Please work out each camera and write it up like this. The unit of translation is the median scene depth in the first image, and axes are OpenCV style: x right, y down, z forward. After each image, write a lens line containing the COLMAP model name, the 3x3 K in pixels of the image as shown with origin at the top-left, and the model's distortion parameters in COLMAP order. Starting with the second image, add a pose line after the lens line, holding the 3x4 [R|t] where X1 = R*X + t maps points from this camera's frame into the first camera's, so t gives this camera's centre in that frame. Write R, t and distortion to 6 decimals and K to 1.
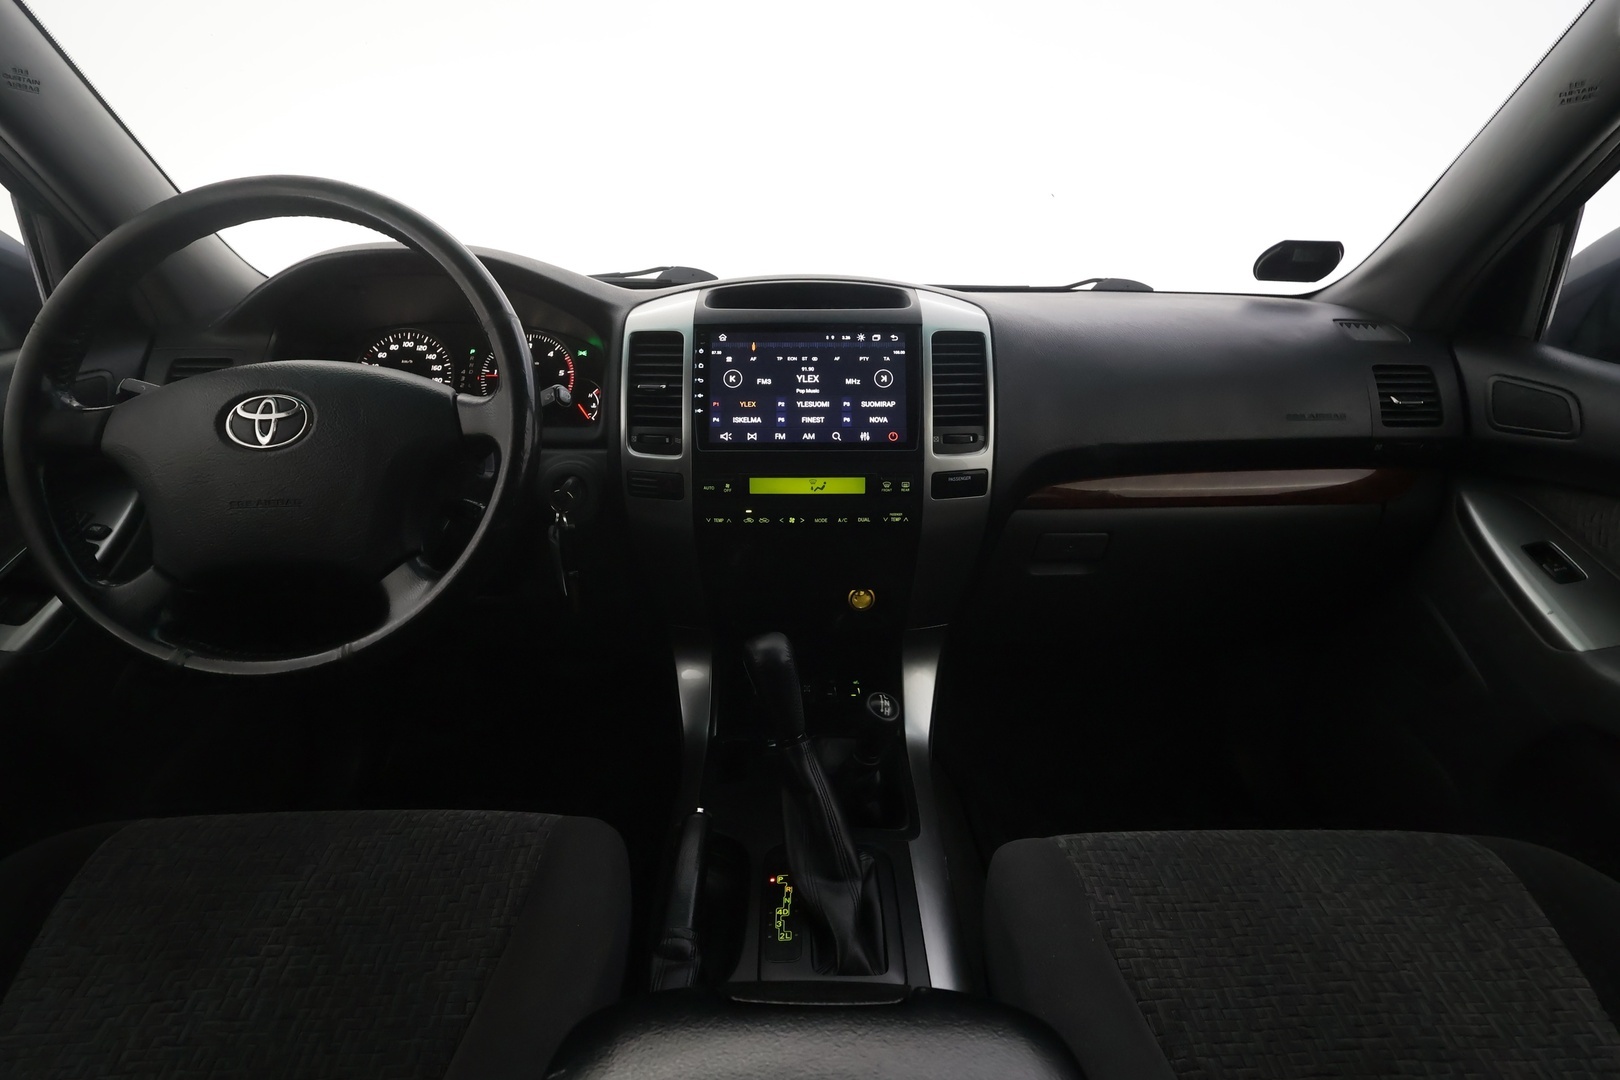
lens RADIAL K [[752.6, 0, 802.3], [0, 752.6, 546.1], [0, 0, 1]] dist [-0.002054, 0.001759]
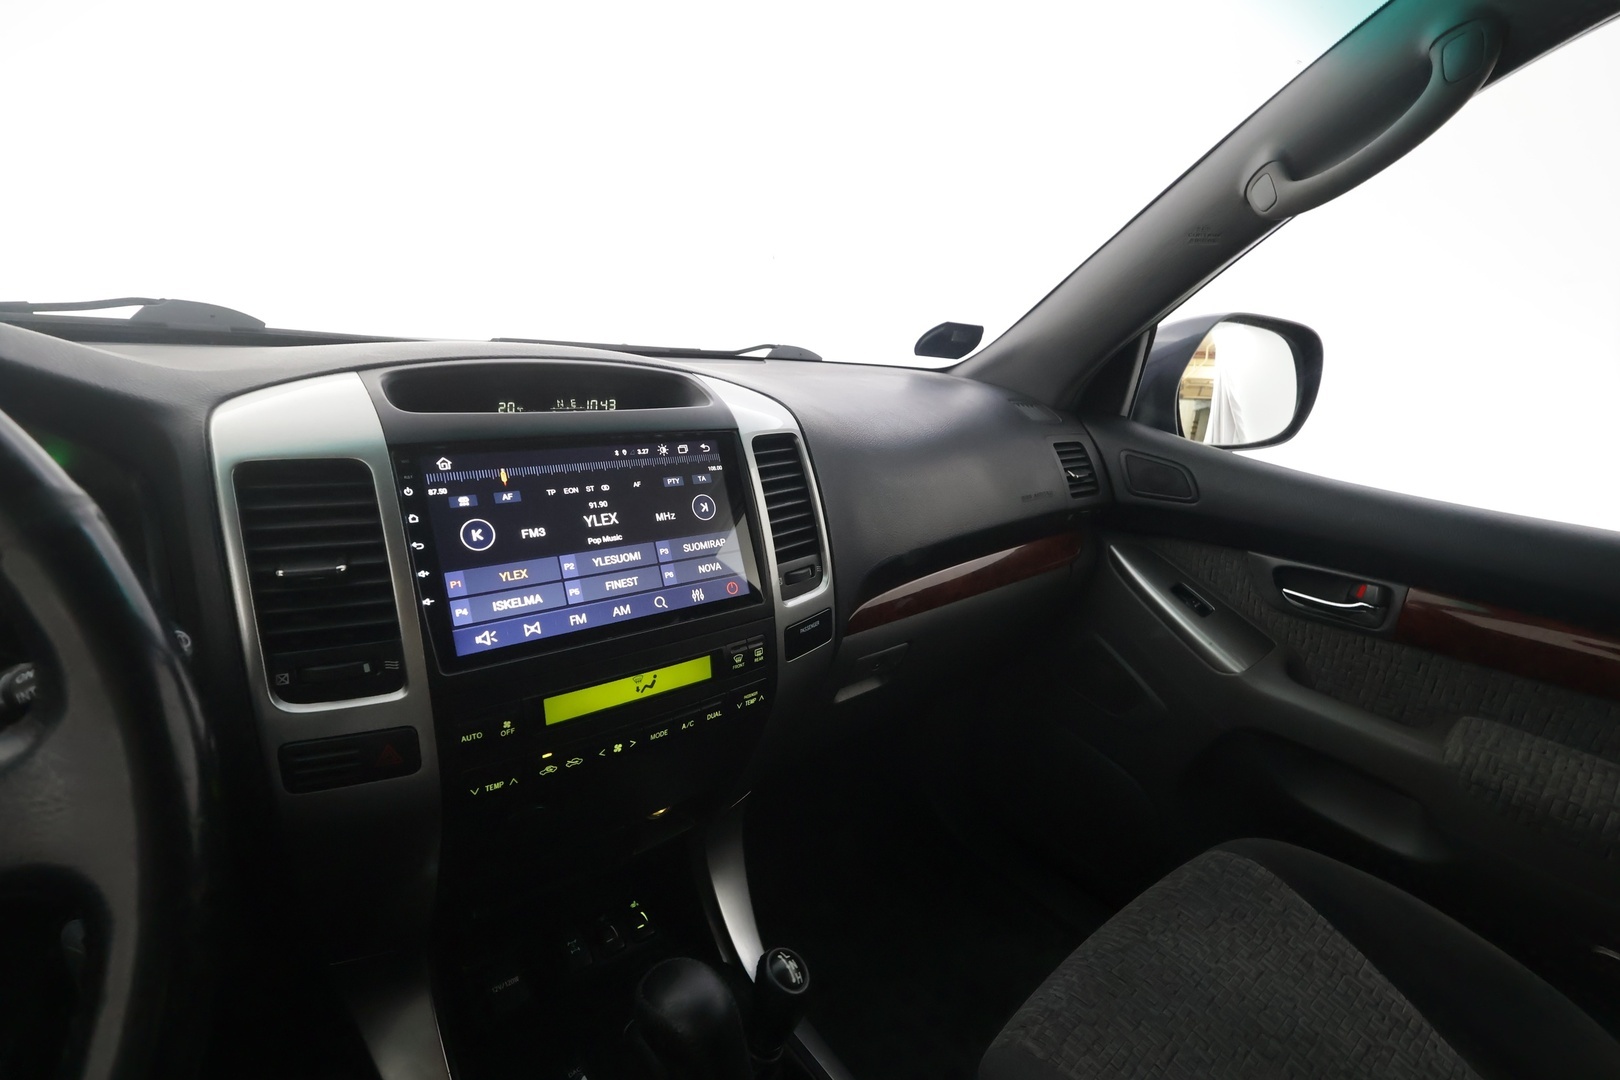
lens RADIAL K [[752.6, 0, 812.8], [0, 752.6, 546.8], [0, 0, 1]] dist [-0.002054, 0.001759]
pose [[0.768727, -0.134606, 0.625252, -0.253507], [0.149574, 0.988329, 0.028874, -0.190325], [-0.621842, 0.071325, 0.779888, 0.393247]]
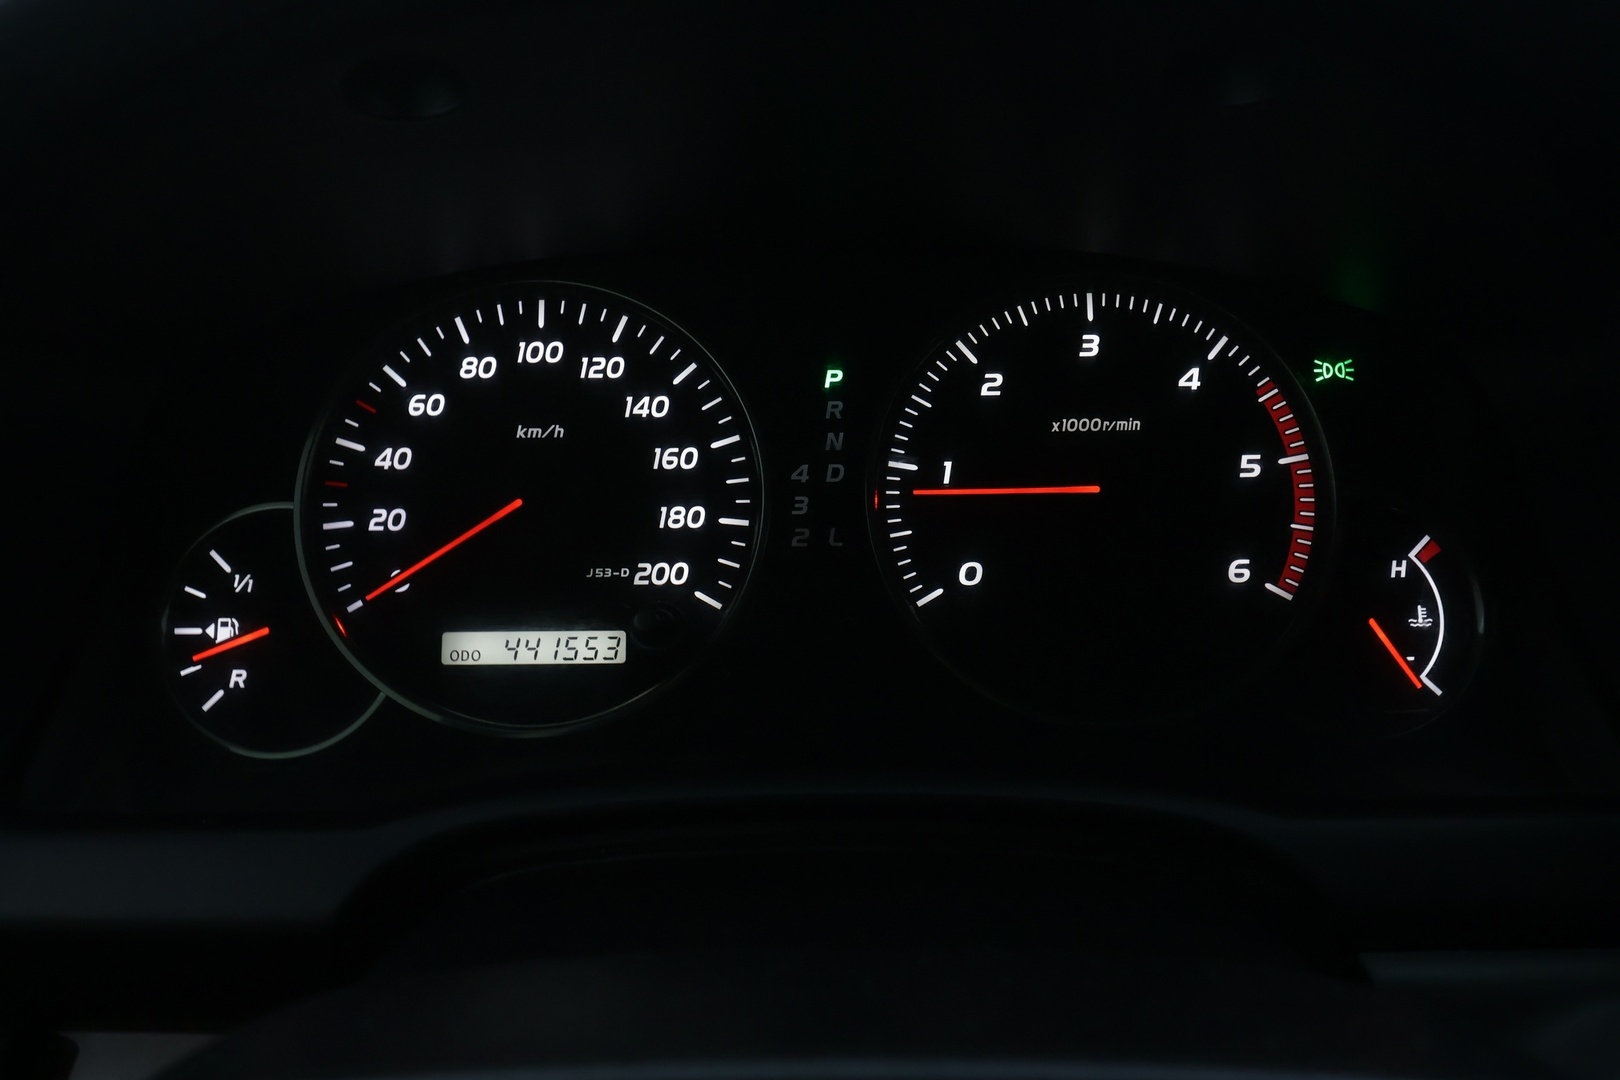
lens RADIAL K [[1272.0, 0, 809.7], [0, 1272.0, 537.7], [0, 0, 1]] dist [-0.005156, 0.001958]
pose [[0.999588, -0.023435, -0.016551, -0.515429], [0.022858, 0.999153, -0.034230, -0.233455], [0.017339, 0.033838, 0.999277, 0.738411]]
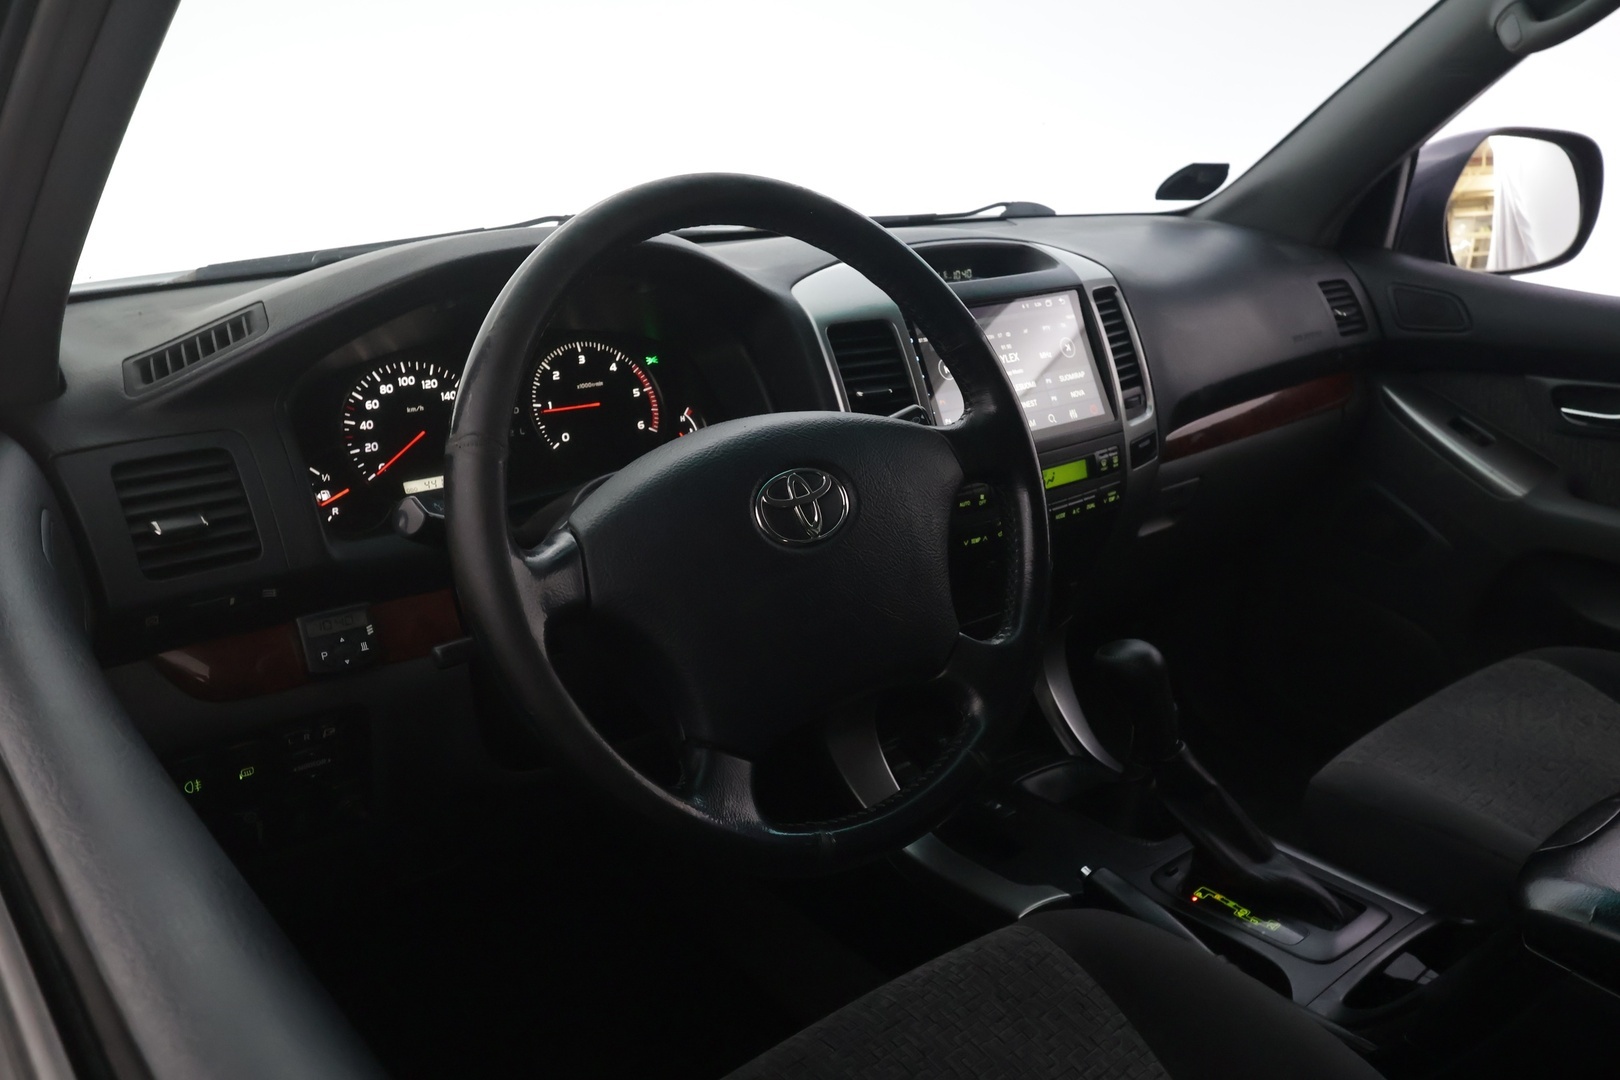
lens RADIAL K [[1272.0, 0, 808.4], [0, 1272.0, 551.1], [0, 0, 1]] dist [-0.005156, 0.001958]
pose [[0.777131, -0.211035, 0.592901, -1.066549], [0.223896, 0.973175, 0.052921, -0.135786], [-0.588165, 0.091621, 0.803534, -0.007132]]
